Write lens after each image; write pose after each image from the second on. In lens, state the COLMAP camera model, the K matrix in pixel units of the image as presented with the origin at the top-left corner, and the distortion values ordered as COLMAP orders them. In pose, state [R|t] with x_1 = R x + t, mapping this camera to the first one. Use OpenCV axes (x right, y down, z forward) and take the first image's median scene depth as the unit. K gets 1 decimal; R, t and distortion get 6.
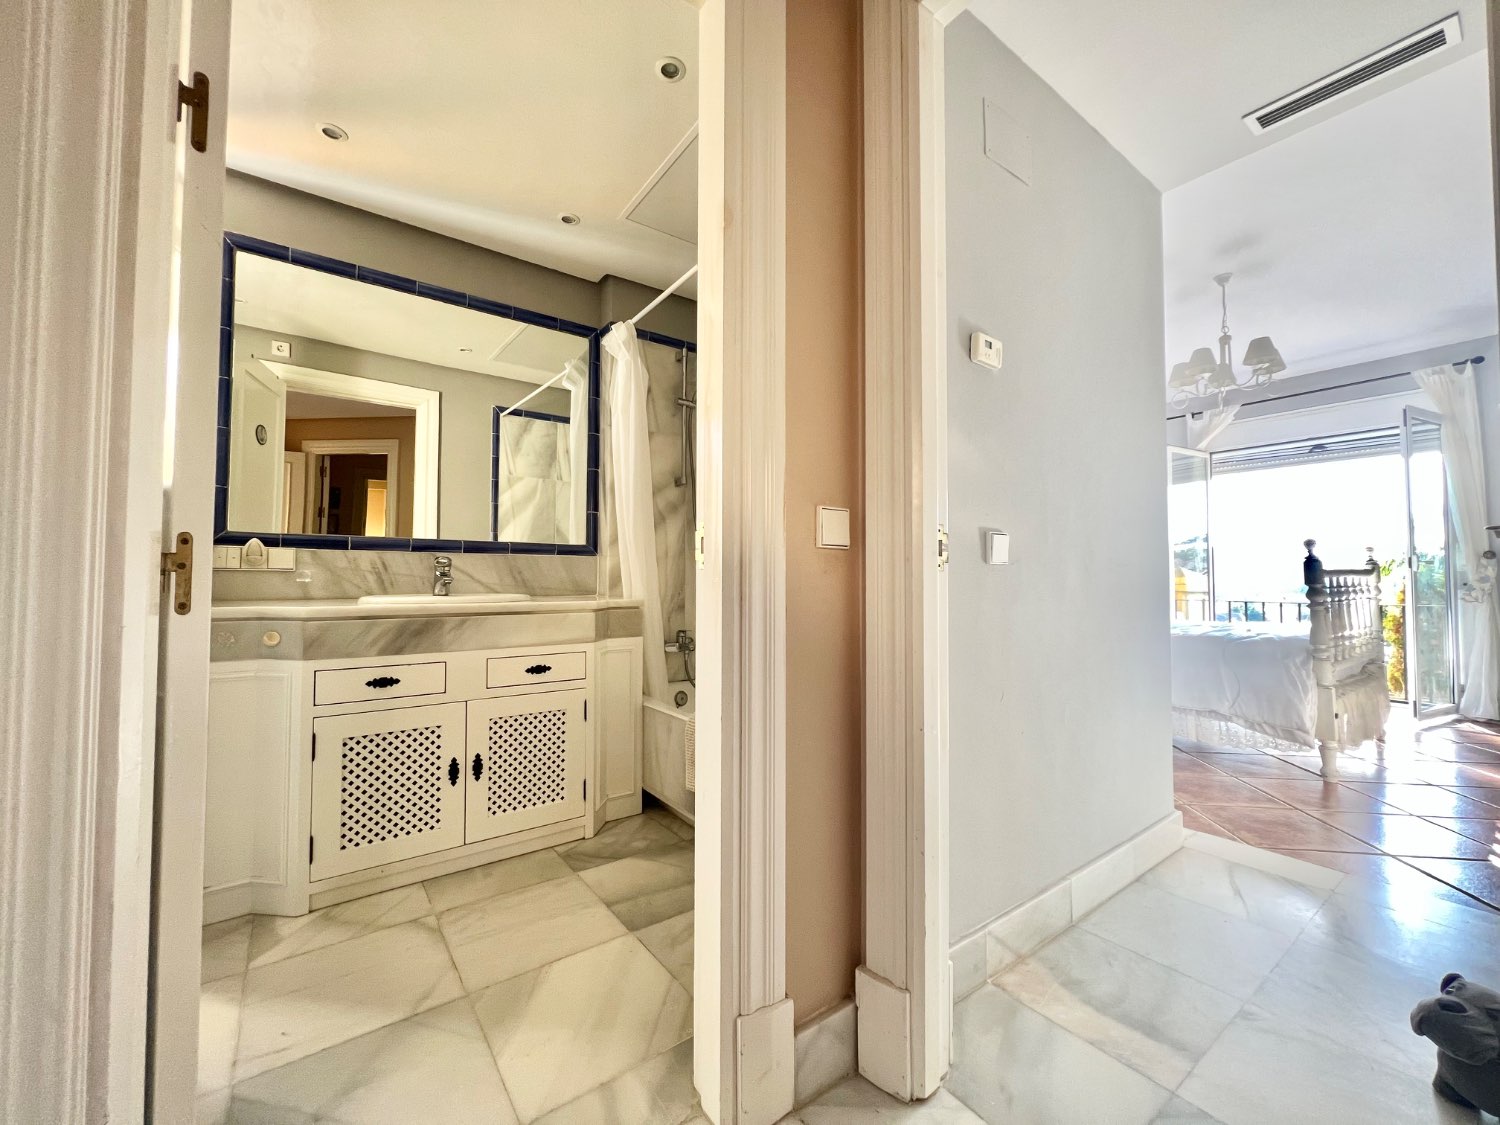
lens RADIAL K [[598.5, 0, 745.0], [0, 598.5, 561.9], [0, 0, 1]] dist [-0.004458, 0.000721]
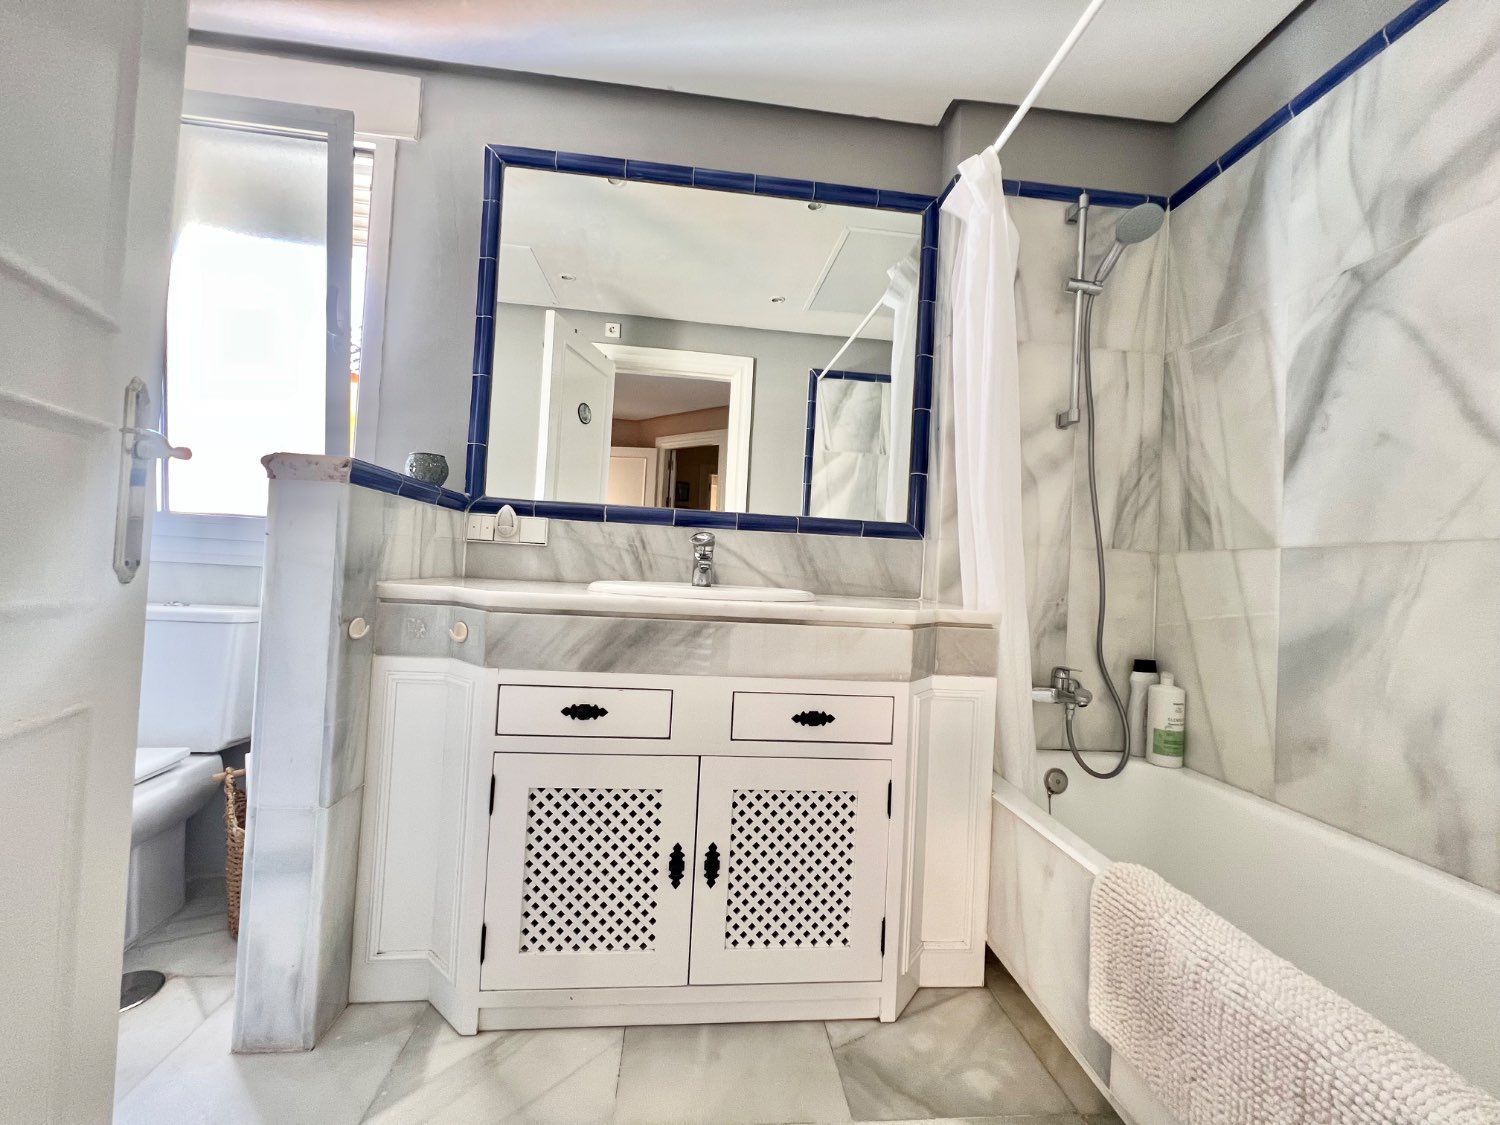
lens RADIAL K [[598.5, 0, 751.1], [0, 598.5, 559.9], [0, 0, 1]] dist [-0.004458, 0.000721]
pose [[0.861385, 0.033122, -0.506872, -0.091499], [-0.034946, 0.999372, 0.005917, 0.018190], [0.506750, 0.012617, 0.862001, 0.406583]]
